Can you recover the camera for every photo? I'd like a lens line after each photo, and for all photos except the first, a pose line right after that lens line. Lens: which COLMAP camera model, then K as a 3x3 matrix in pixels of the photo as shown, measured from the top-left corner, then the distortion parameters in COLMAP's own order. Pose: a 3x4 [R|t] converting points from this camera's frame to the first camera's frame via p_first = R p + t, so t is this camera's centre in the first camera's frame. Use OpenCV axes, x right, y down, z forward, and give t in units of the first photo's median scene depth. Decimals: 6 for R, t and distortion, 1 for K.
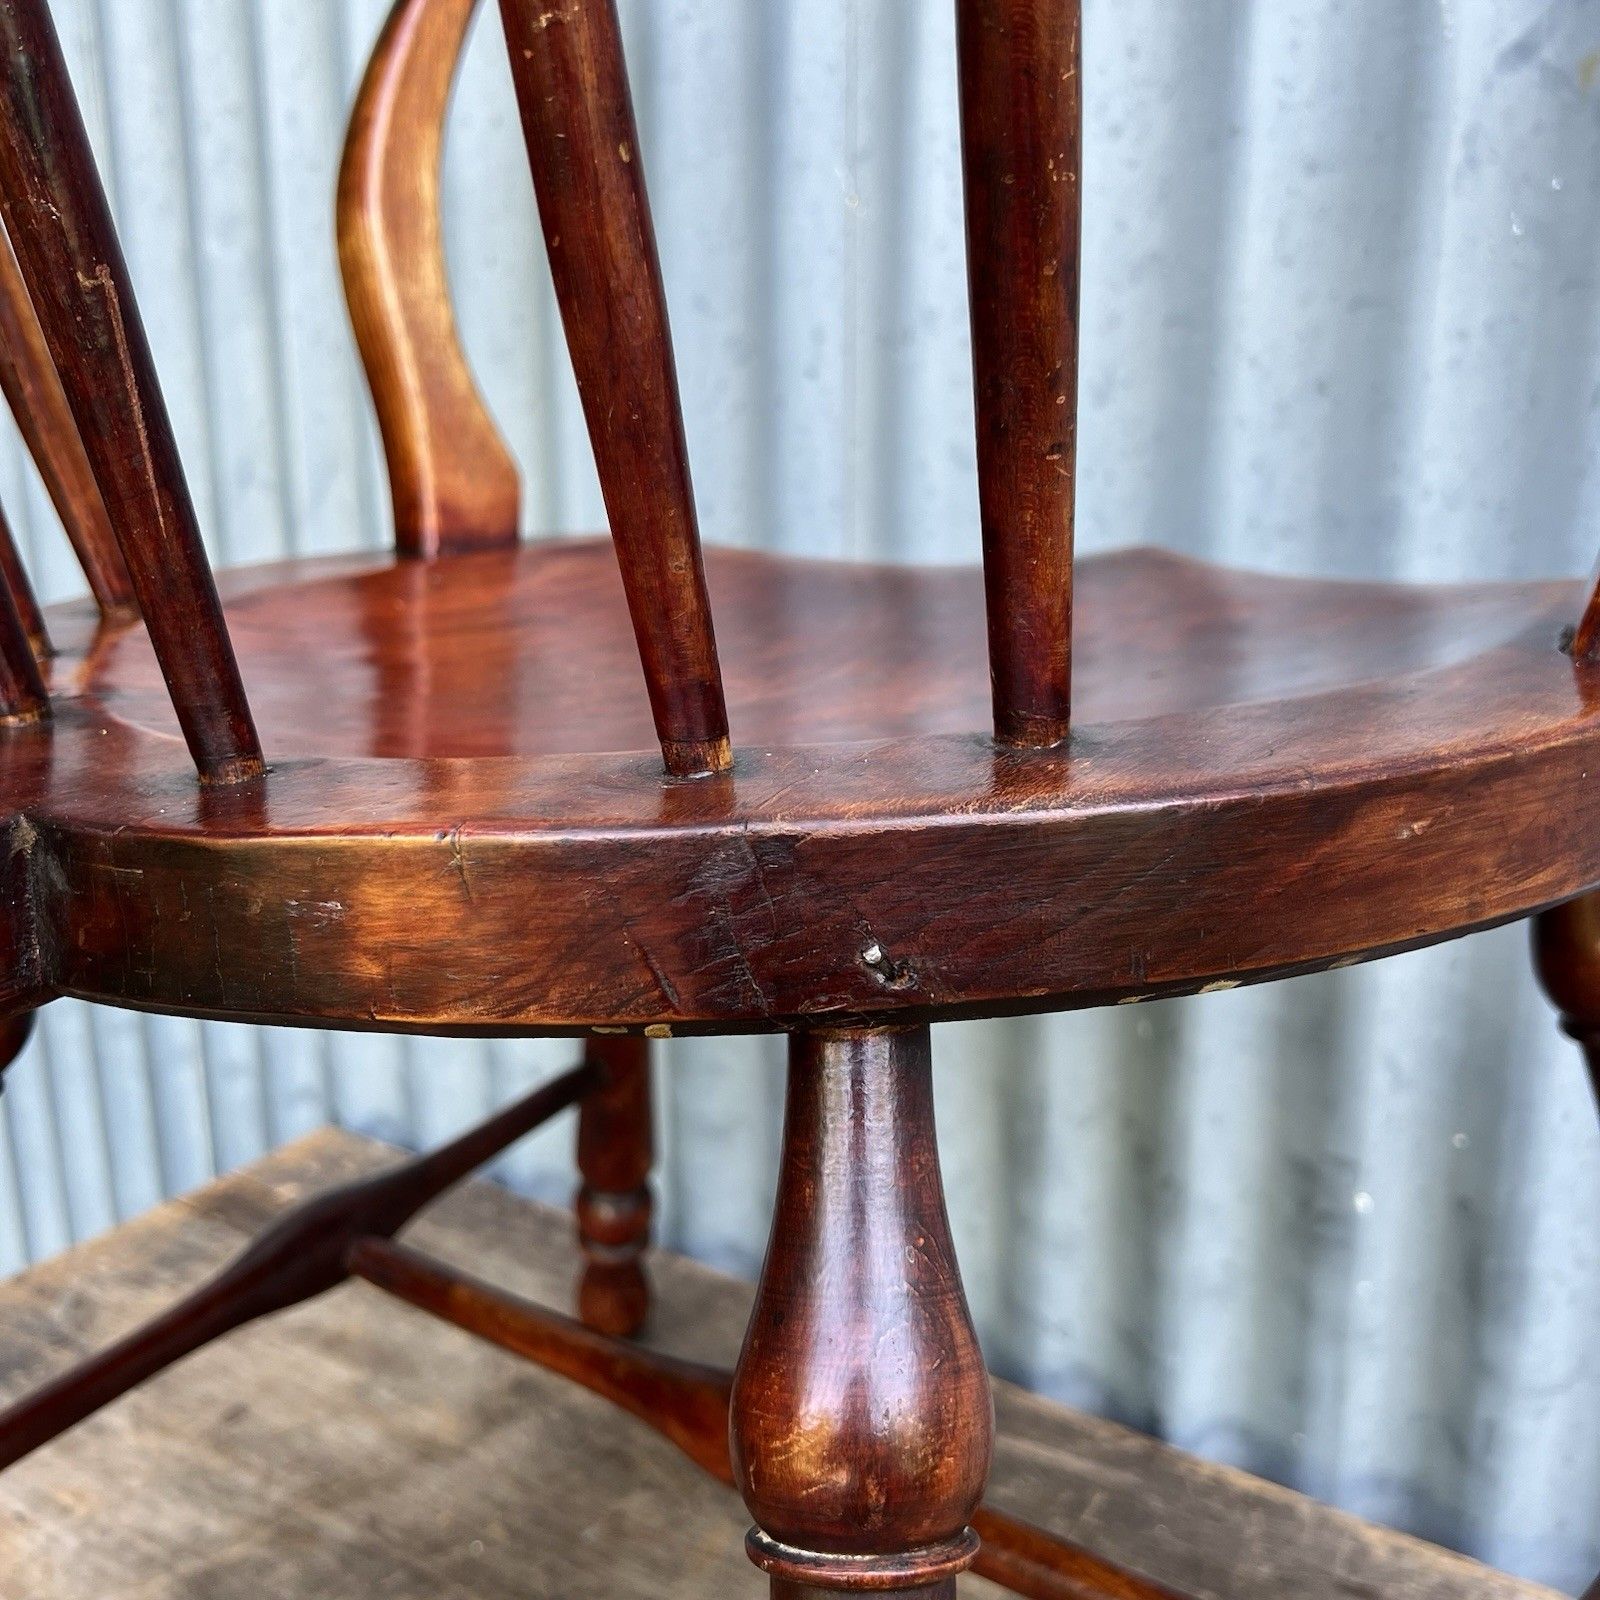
lens RADIAL K [[1585.6, 0, 778.7], [0, 1585.6, 779.7], [0, 0, 1]] dist [0.014930, 0.000000]
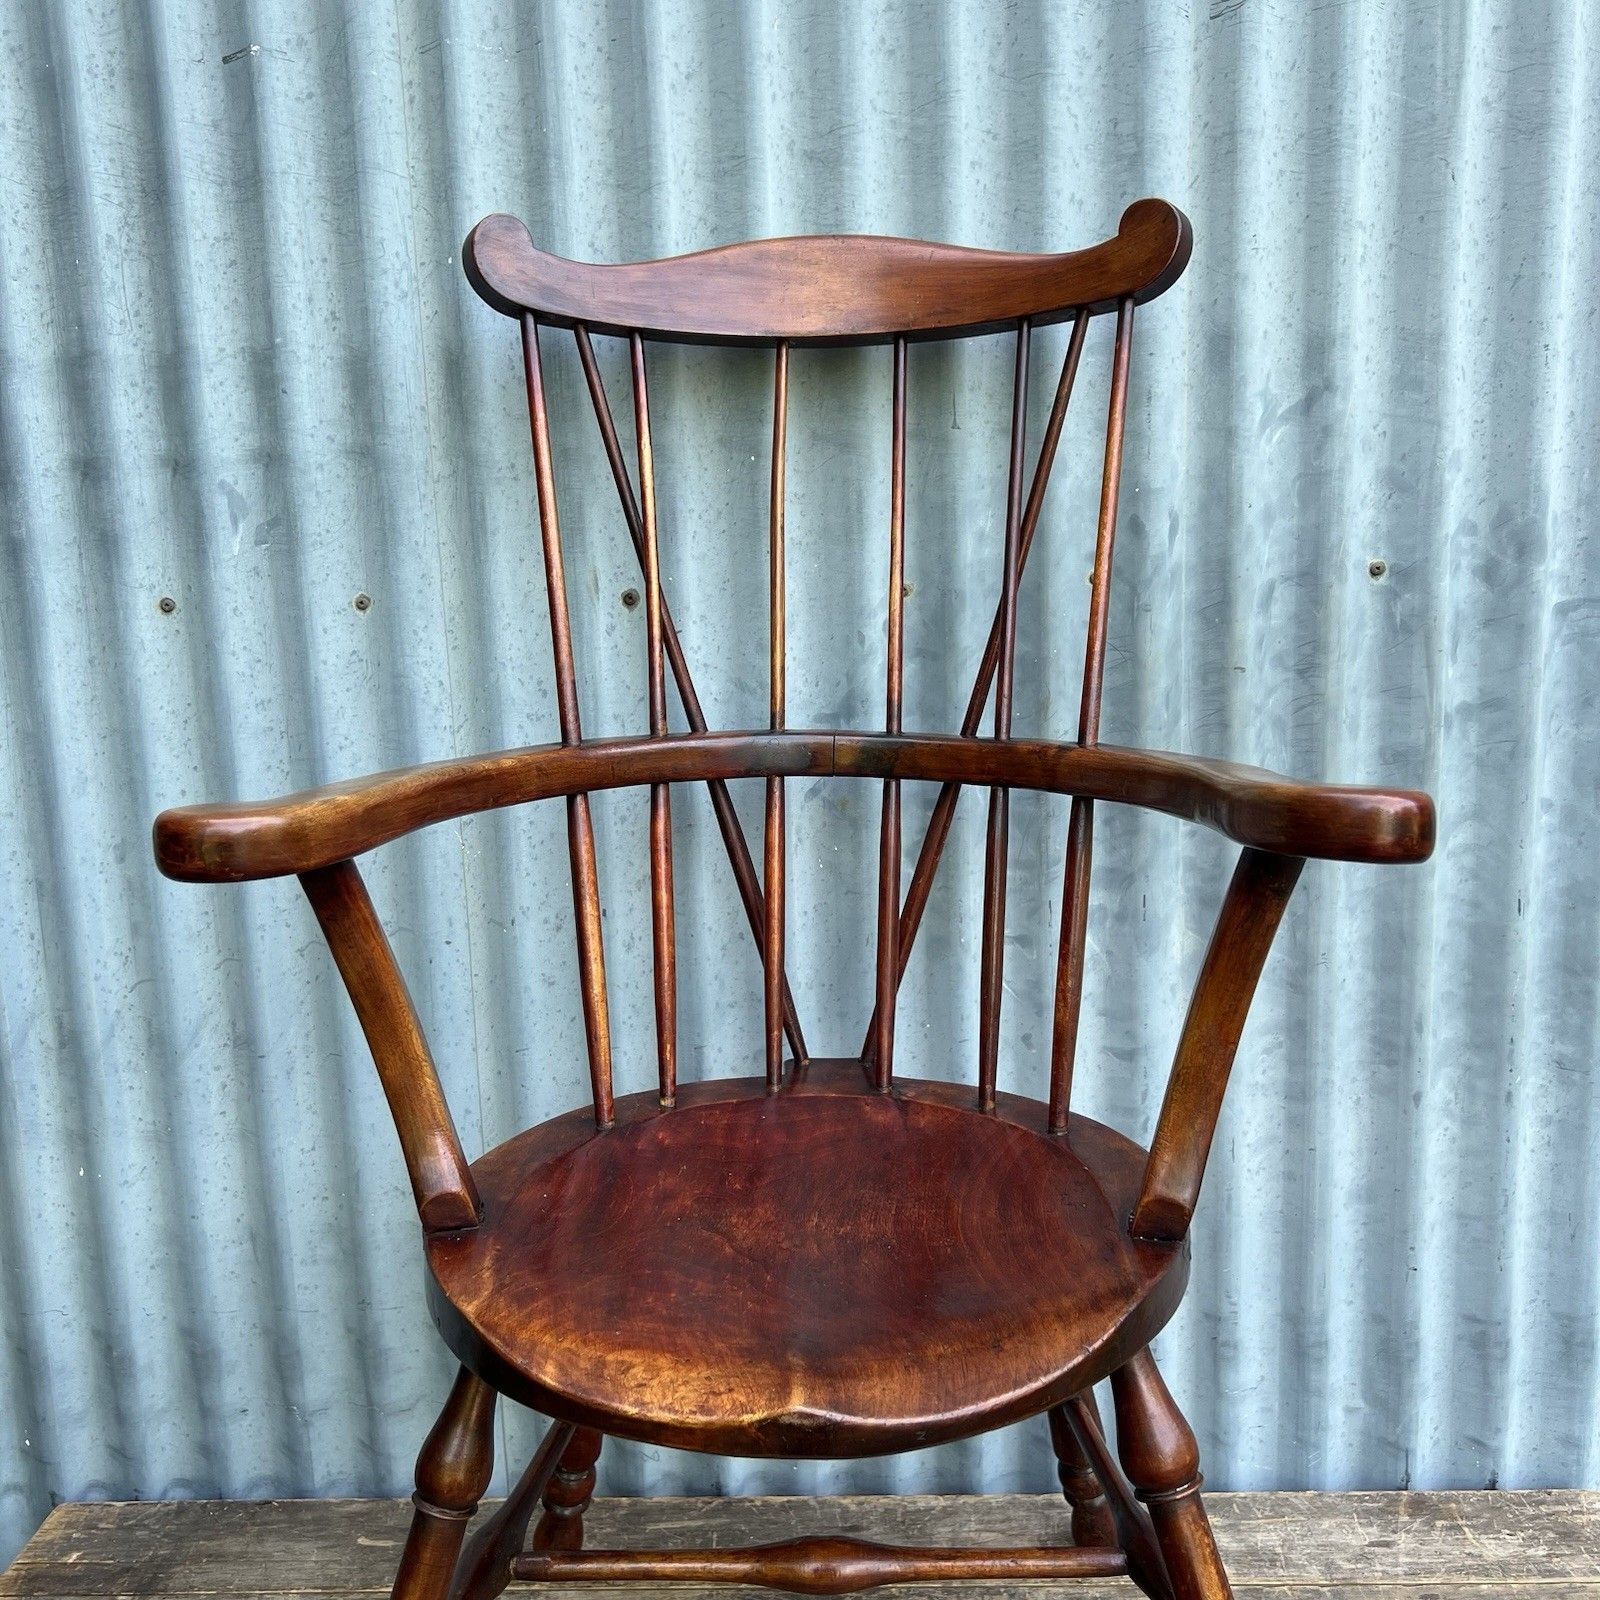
lens RADIAL K [[1585.6, 0, 804.6], [0, 1585.6, 801.3], [0, 0, 1]] dist [0.014930, 0.000000]
pose [[0.844581, -0.122950, 0.521120, -0.580853], [0.160820, 0.986590, -0.027870, -0.325988], [-0.510705, 0.107345, 0.853029, -0.729248]]
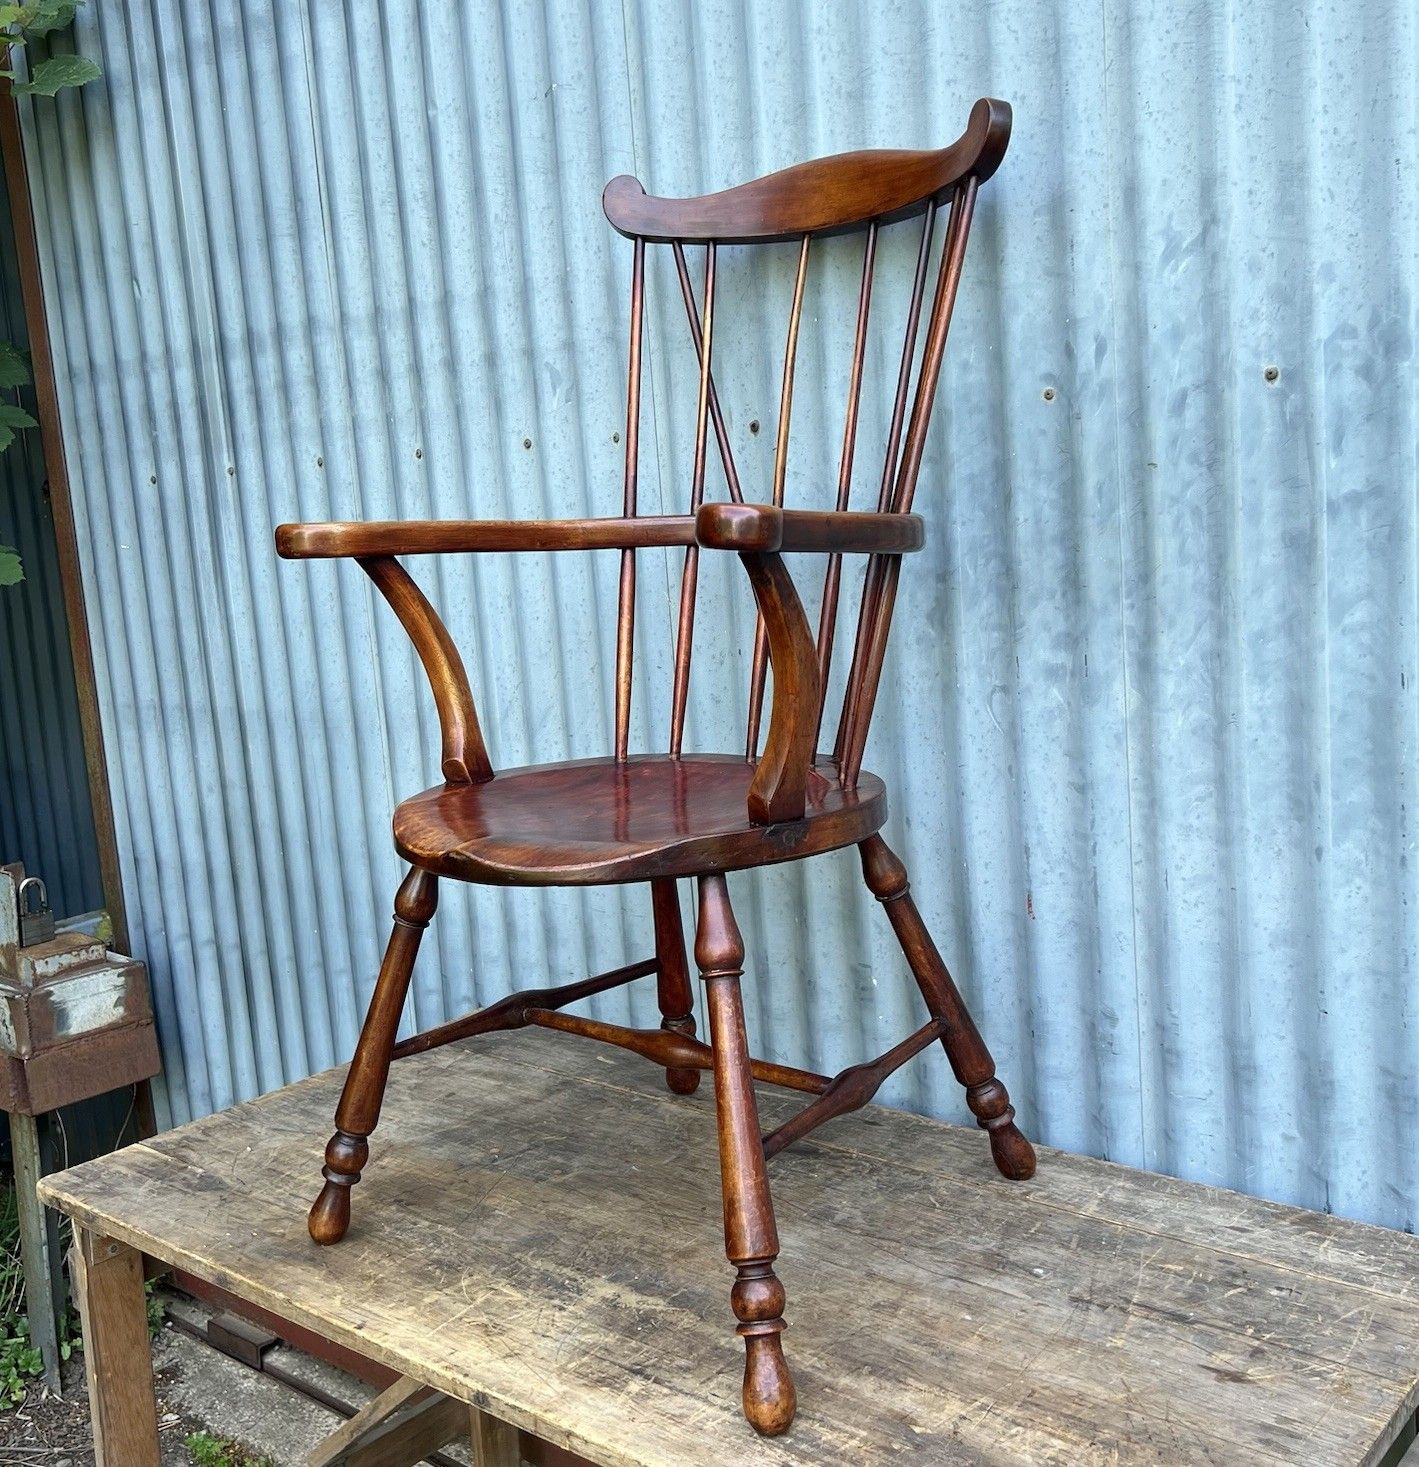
lens RADIAL K [[1581.6, 0, 734.7], [0, 1581.6, 702.6], [0, 0, 1]] dist [0.032054, 0.000000]
pose [[0.993688, -0.058098, -0.095966, 0.414237], [0.049313, 0.994583, -0.091498, 0.042108], [0.100762, 0.086188, 0.991170, -1.618248]]
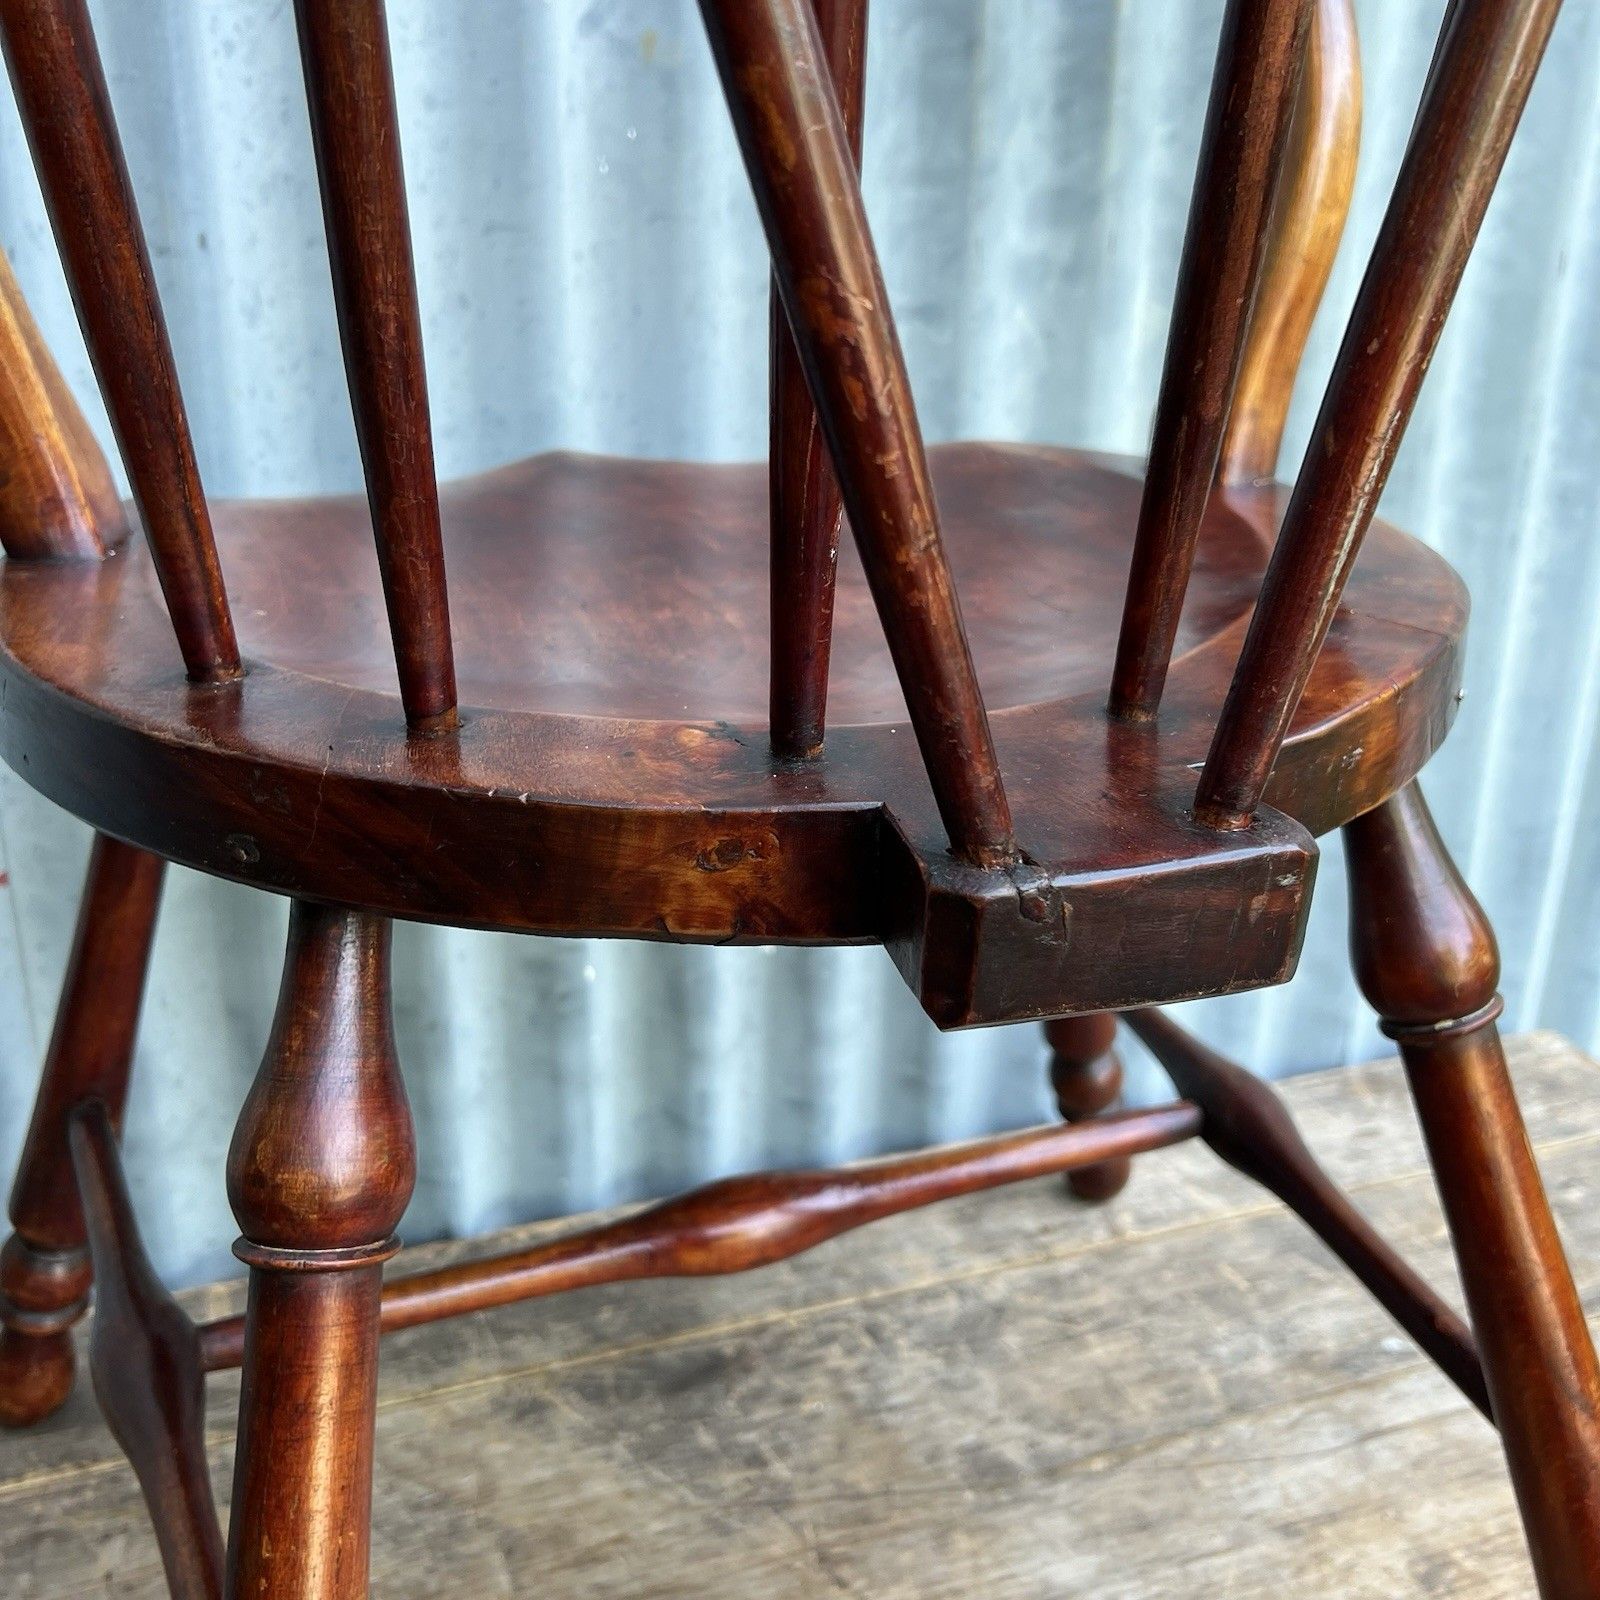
lens RADIAL K [[1585.6, 0, 787.2], [0, 1585.6, 795.6], [0, 0, 1]] dist [0.014930, 0.000000]
pose [[0.593589, -0.273923, 0.756715, -0.443591], [0.184117, 0.961575, 0.203653, -0.089713], [-0.783424, 0.018438, 0.621214, 0.116257]]
